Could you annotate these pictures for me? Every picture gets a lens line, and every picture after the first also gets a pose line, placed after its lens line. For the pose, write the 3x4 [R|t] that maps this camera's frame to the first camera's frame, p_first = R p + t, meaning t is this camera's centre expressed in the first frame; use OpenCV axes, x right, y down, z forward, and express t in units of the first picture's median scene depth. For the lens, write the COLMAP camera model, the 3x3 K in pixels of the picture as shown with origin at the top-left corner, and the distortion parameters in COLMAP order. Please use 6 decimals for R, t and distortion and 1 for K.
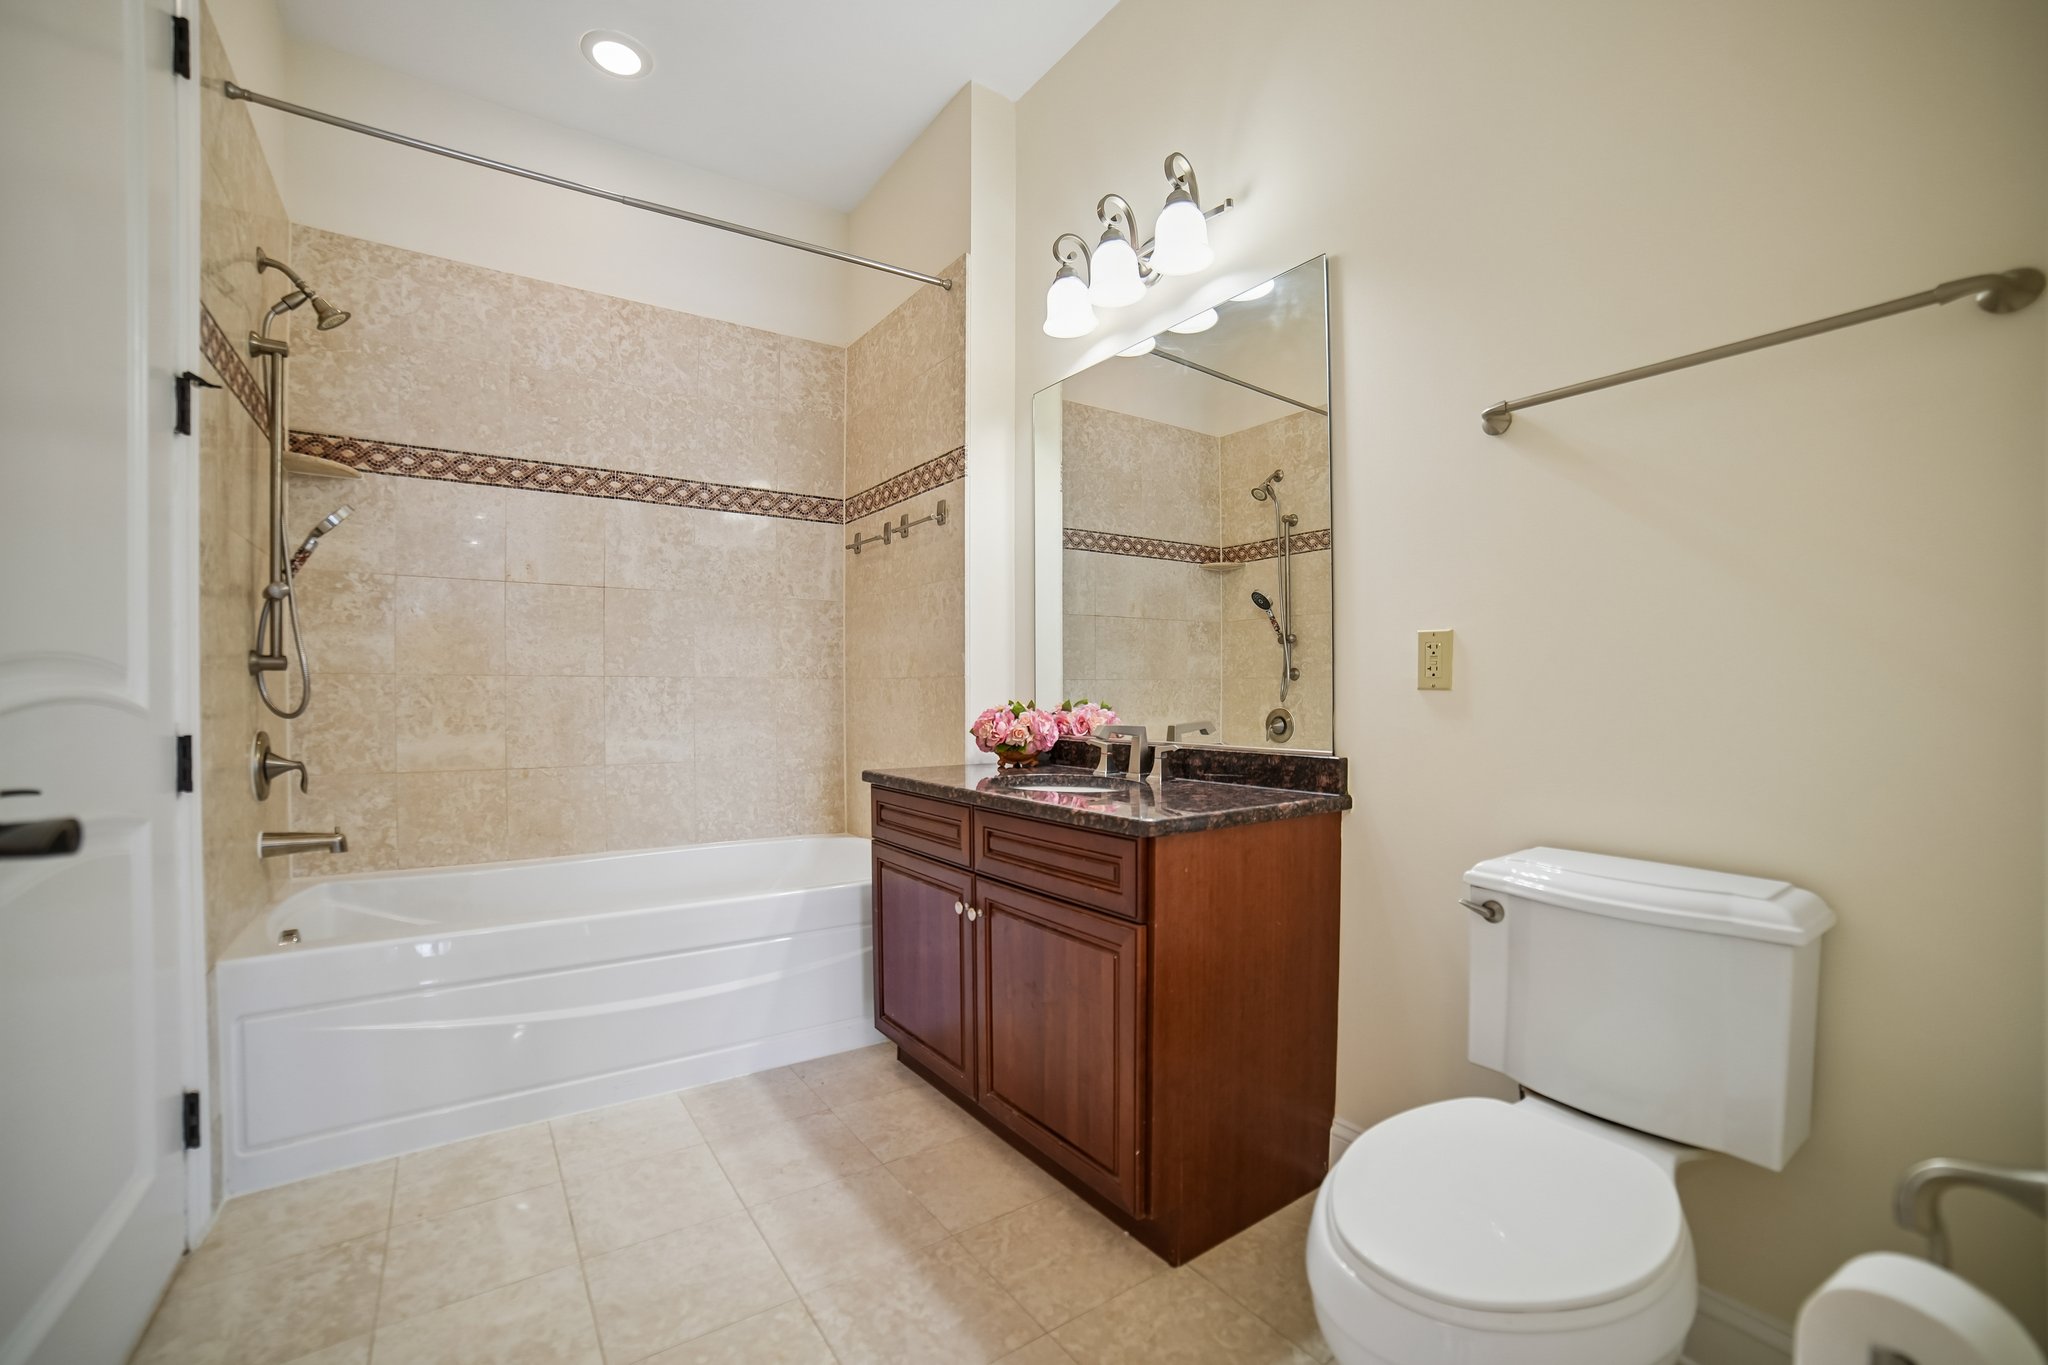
lens RADIAL K [[849.3, 0, 1019.5], [0, 849.3, 673.2], [0, 0, 1]] dist [-0.094738, 0.034529]
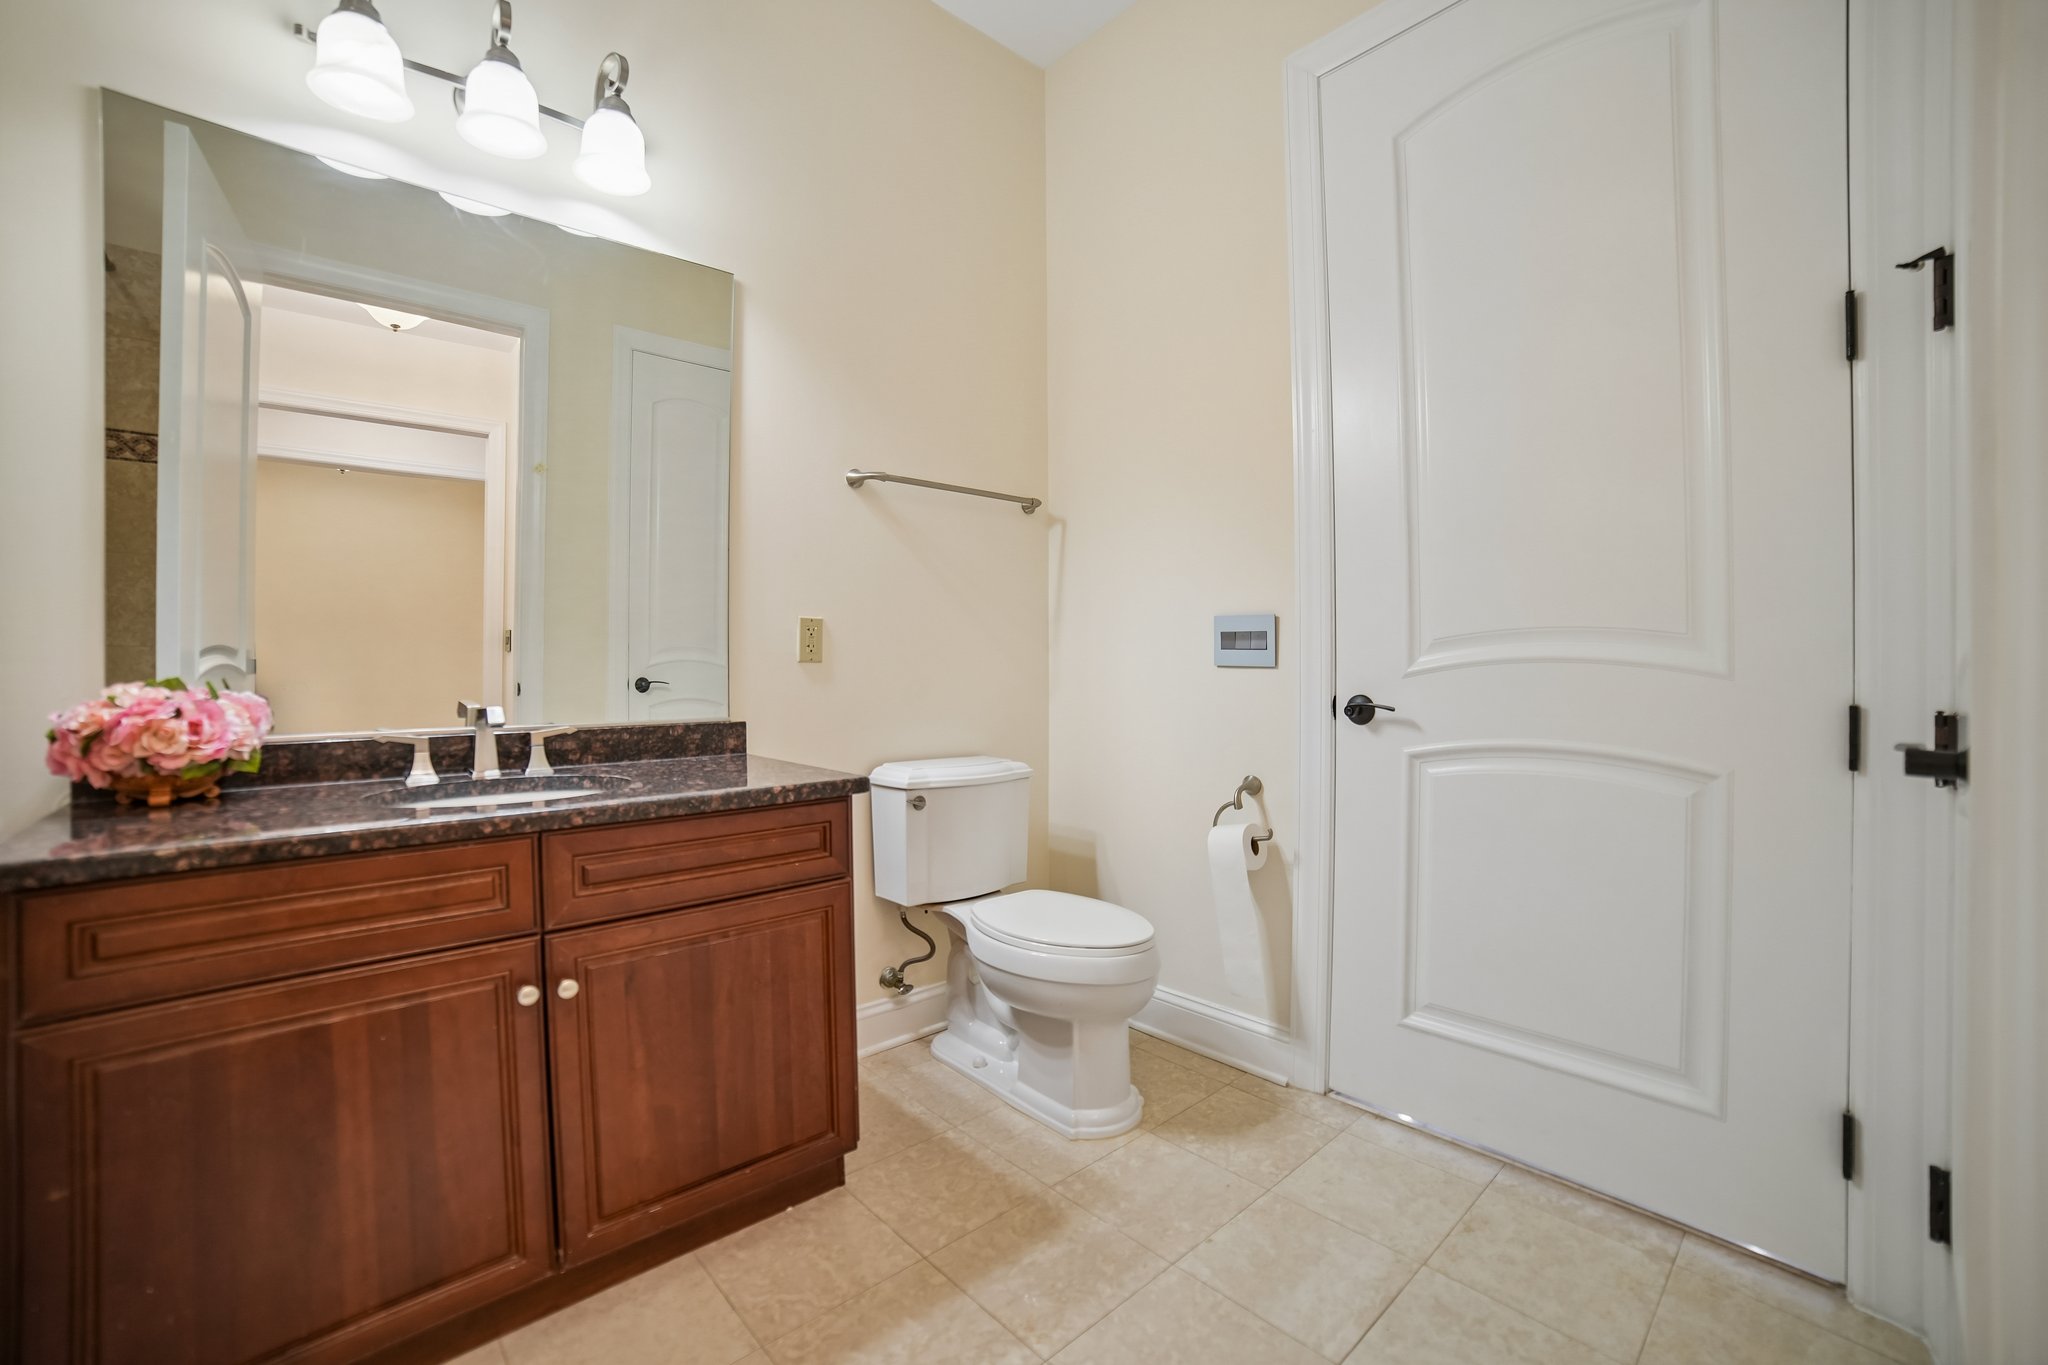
lens RADIAL K [[849.3, 0, 1019.5], [0, 849.3, 673.2], [0, 0, 1]] dist [-0.094738, 0.034529]
pose [[-0.135278, -0.001426, 0.990807, -0.789754], [-0.017597, 0.999845, -0.000963, 0.030189], [-0.990651, -0.017565, -0.135282, 0.777785]]
